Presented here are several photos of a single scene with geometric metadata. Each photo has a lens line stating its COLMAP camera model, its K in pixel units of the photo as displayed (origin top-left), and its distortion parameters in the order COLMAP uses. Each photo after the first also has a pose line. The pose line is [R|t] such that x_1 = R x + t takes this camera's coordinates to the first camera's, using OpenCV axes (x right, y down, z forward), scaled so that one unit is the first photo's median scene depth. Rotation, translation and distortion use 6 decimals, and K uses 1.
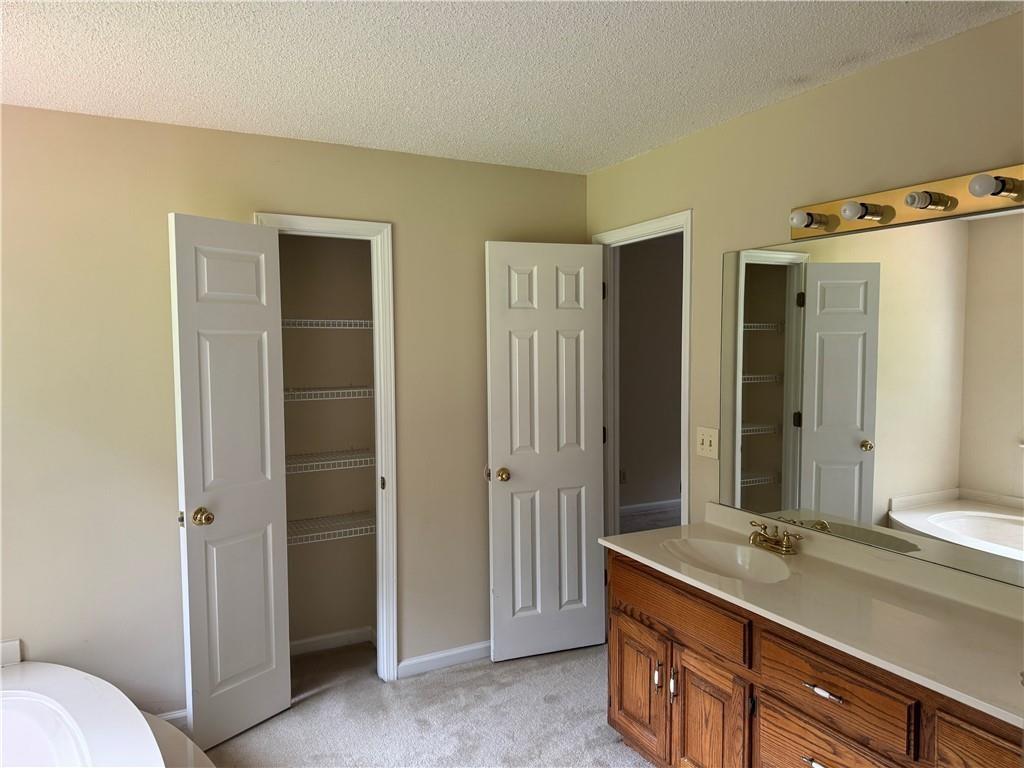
lens RADIAL K [[725.2, 0, 512.8], [0, 725.2, 384.3], [0, 0, 1]] dist [0.023781, -0.002435]
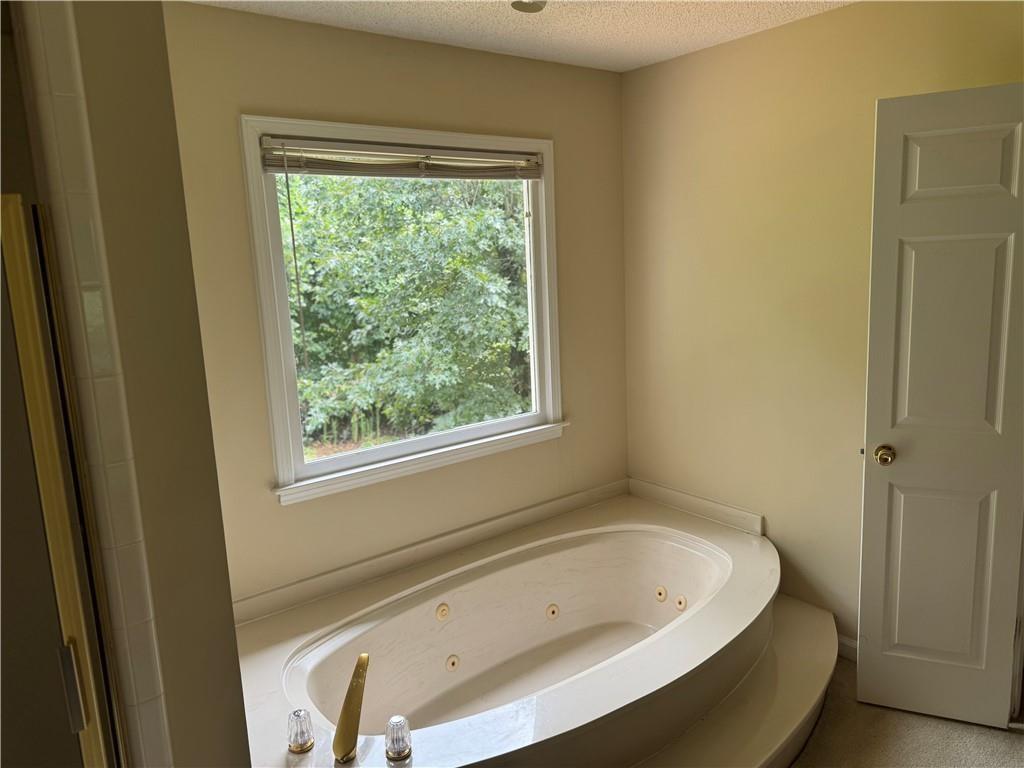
lens RADIAL K [[725.2, 0, 513.4], [0, 725.2, 385.2], [0, 0, 1]] dist [0.023781, -0.002435]
pose [[0.190205, 0.168045, -0.967255, 0.320769], [-0.017769, 0.985669, 0.167750, -0.039855], [0.981584, -0.014720, 0.190466, 0.396053]]
